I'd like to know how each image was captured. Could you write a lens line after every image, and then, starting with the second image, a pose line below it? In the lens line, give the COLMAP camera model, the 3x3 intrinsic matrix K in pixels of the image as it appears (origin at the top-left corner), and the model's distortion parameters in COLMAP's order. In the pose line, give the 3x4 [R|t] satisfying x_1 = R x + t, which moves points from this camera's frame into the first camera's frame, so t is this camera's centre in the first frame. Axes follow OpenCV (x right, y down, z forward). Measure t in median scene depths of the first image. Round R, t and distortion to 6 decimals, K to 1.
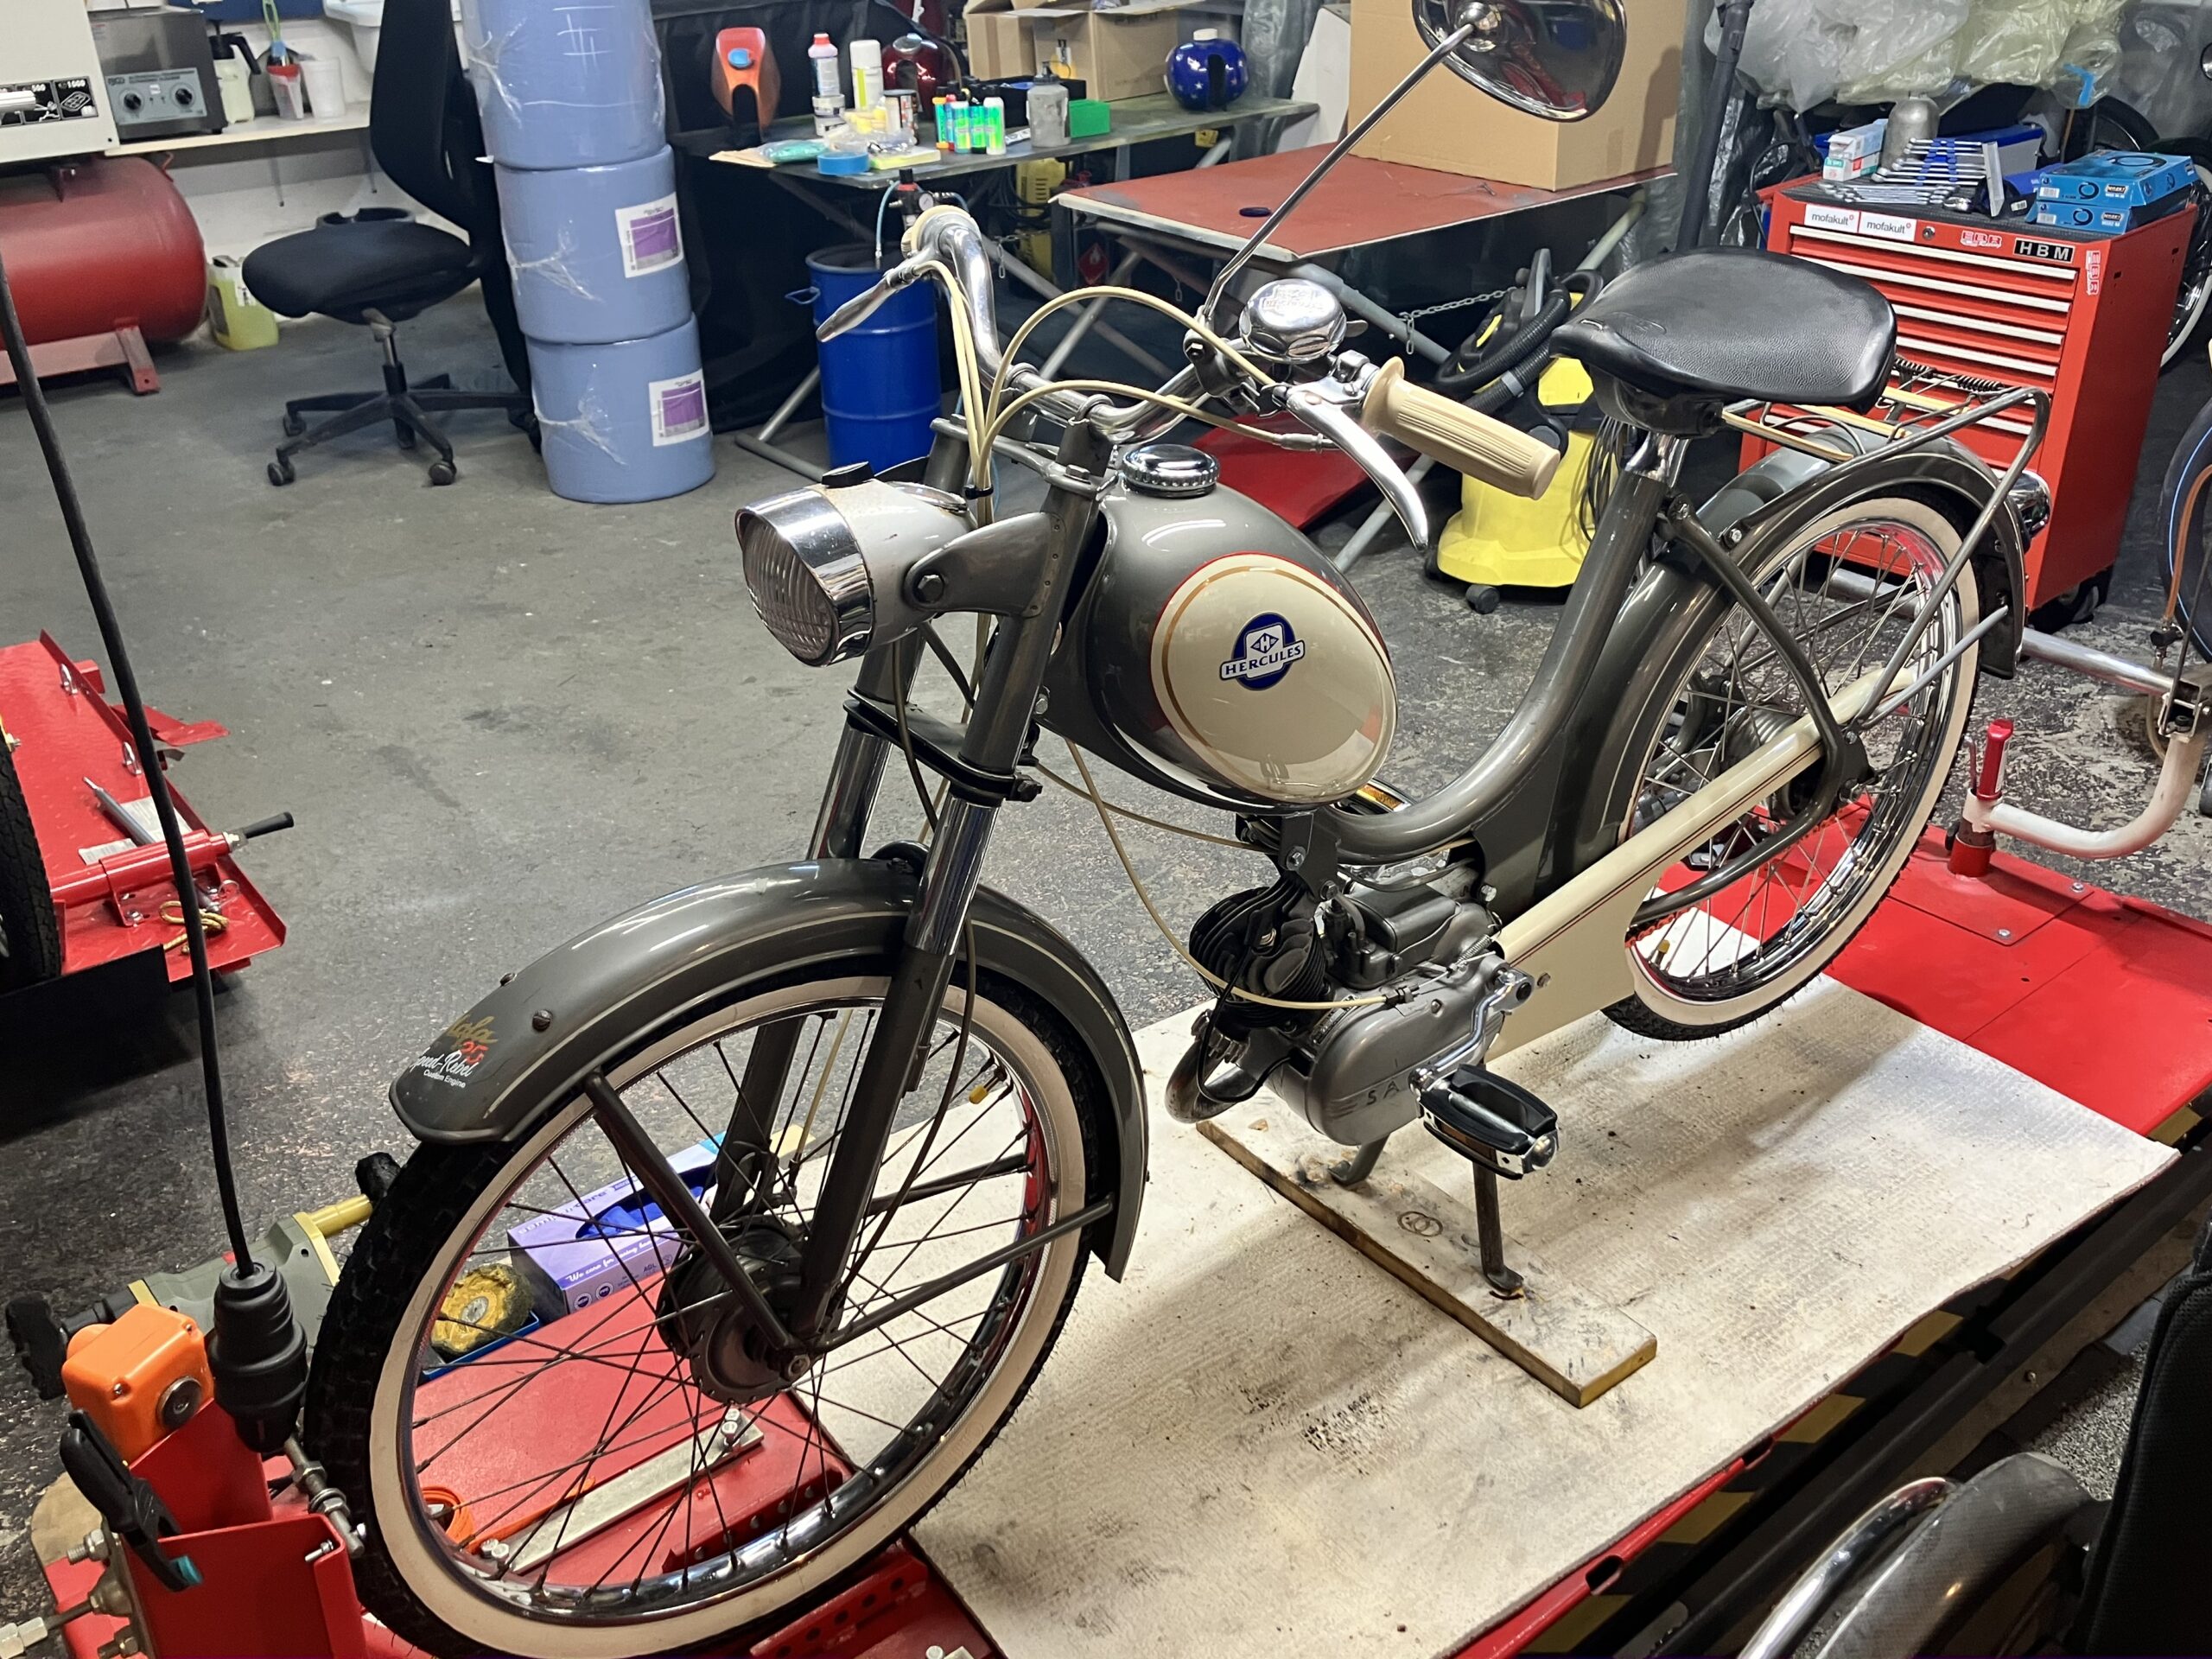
lens RADIAL K [[1999.3, 0, 1114.9], [0, 1999.3, 830.3], [0, 0, 1]] dist [0.023999, -0.025698]
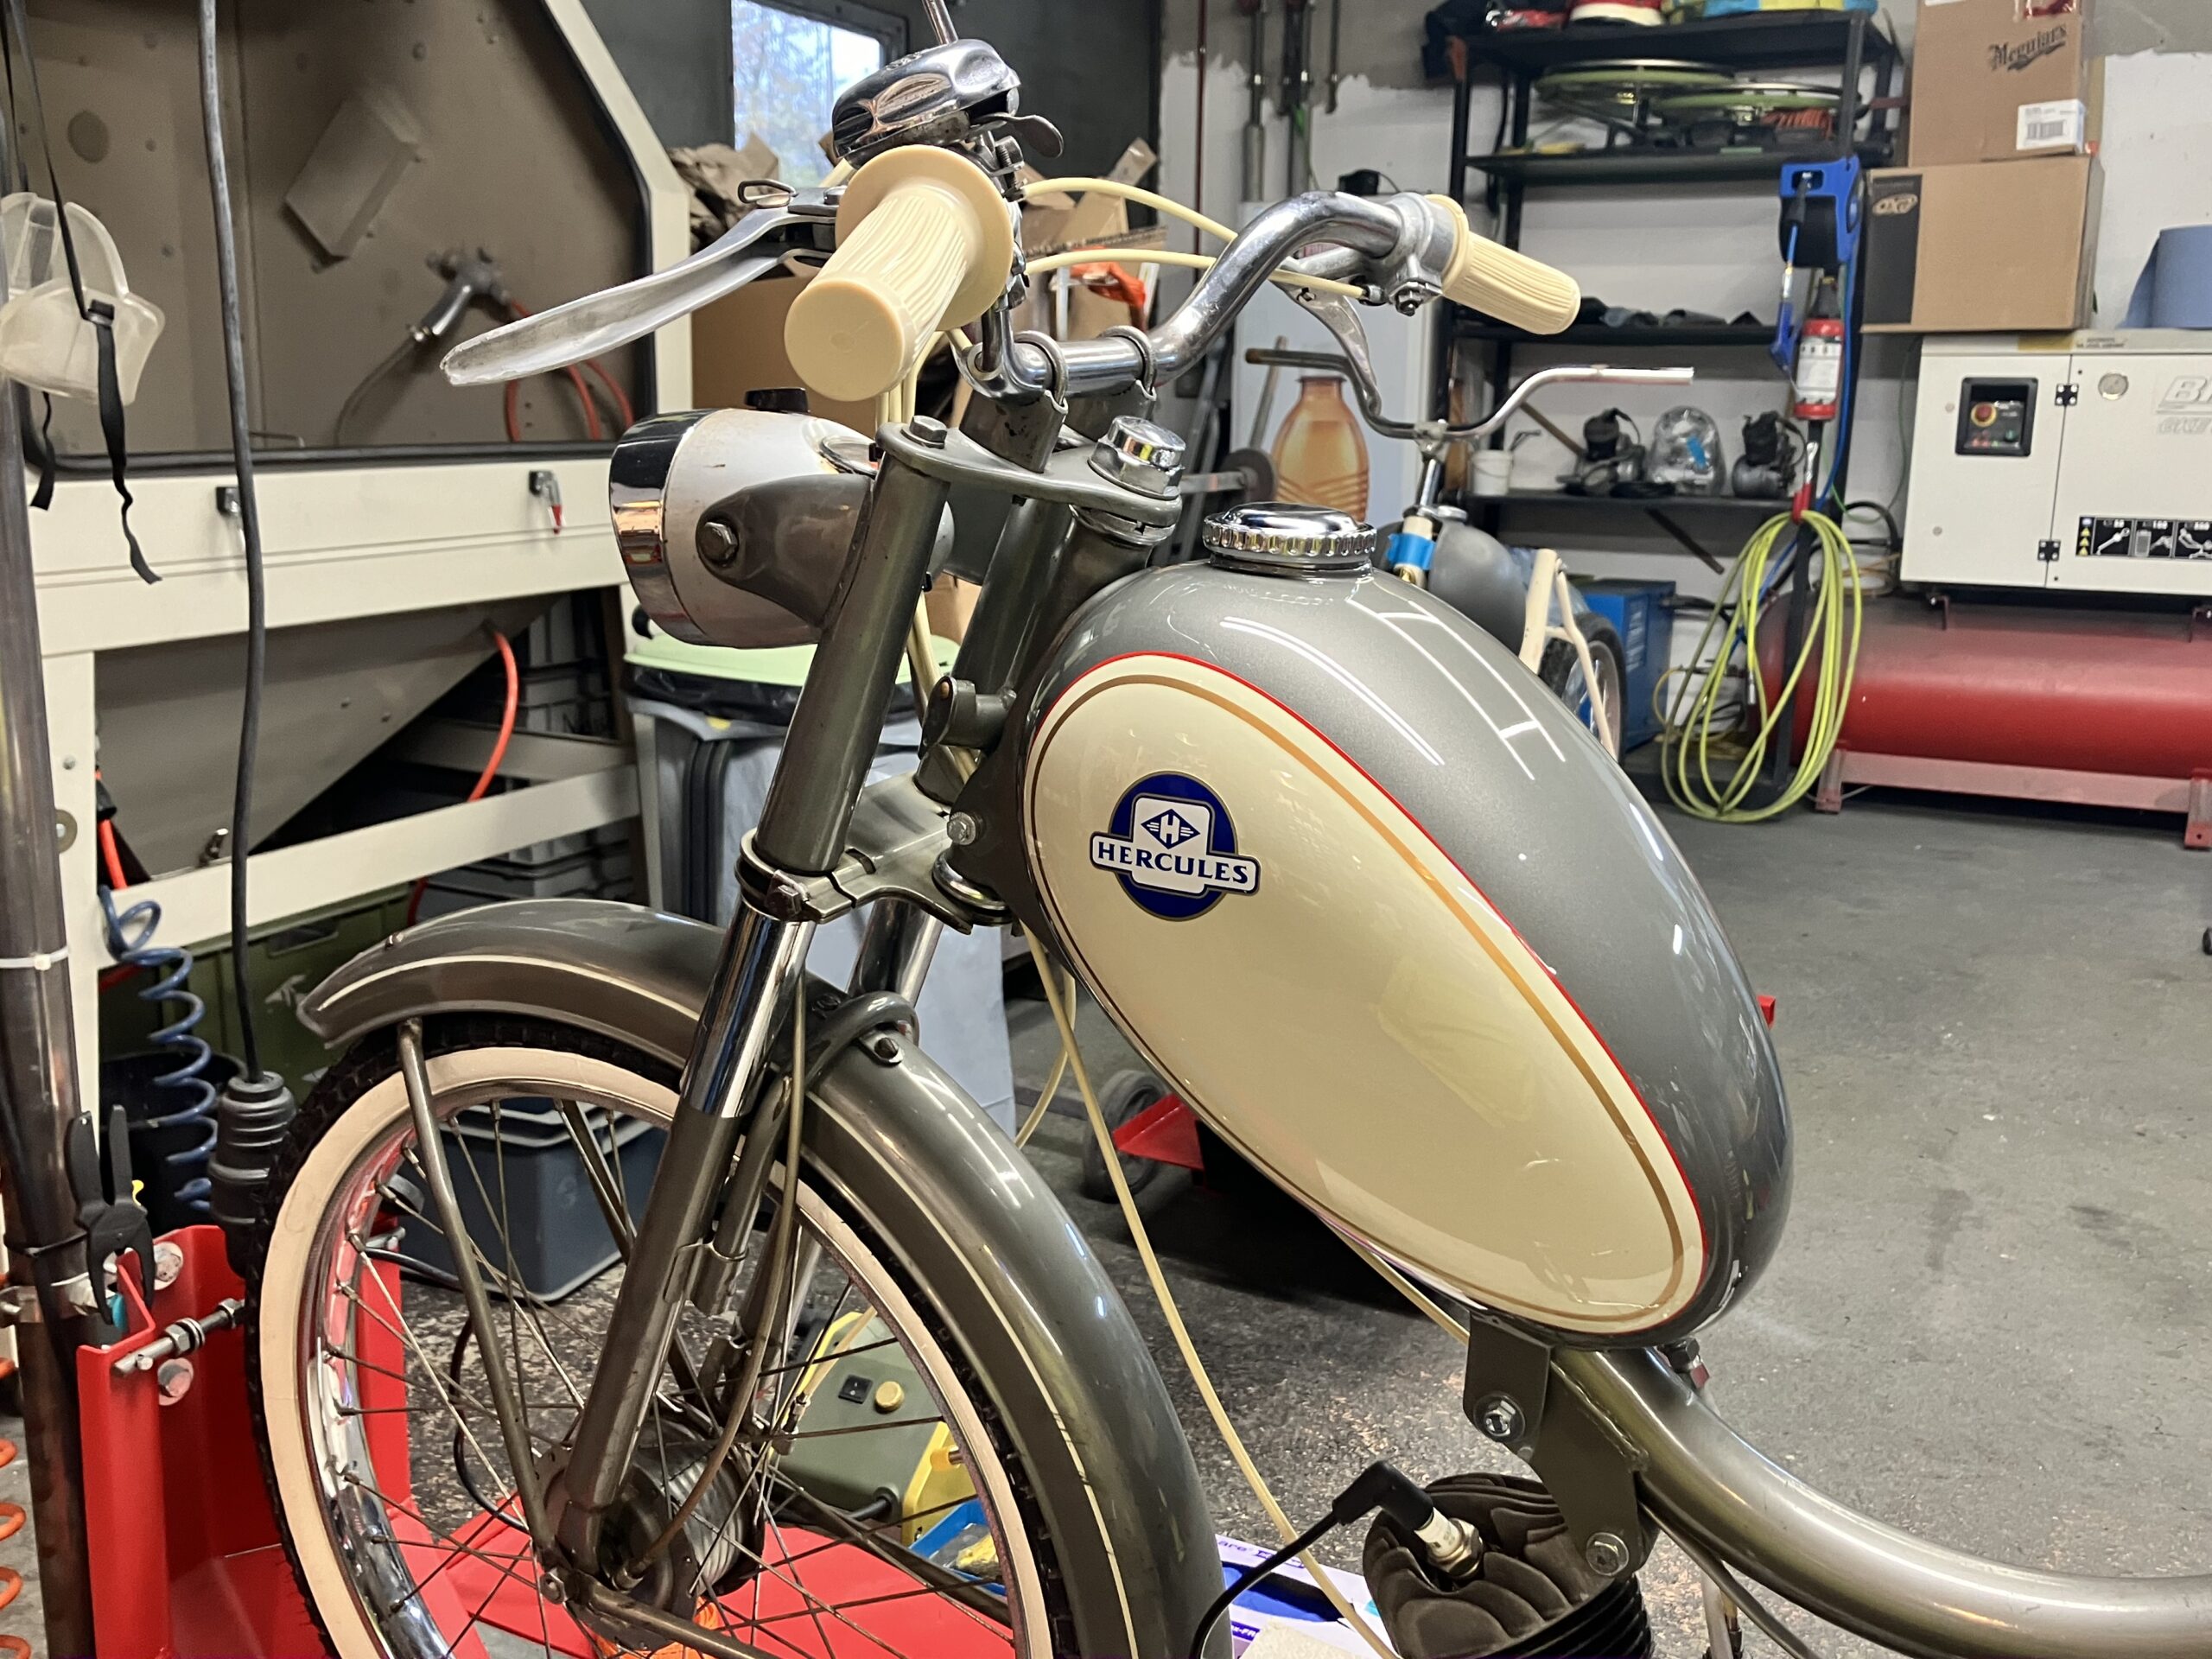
lens RADIAL K [[1999.3, 0, 1109.2], [0, 1999.3, 827.7], [0, 0, 1]] dist [0.023999, -0.025698]
pose [[0.394418, 0.223170, -0.891420, 0.219304], [-0.450972, 0.892220, 0.023833, -0.039682], [0.800661, 0.392606, 0.452551, 0.296997]]
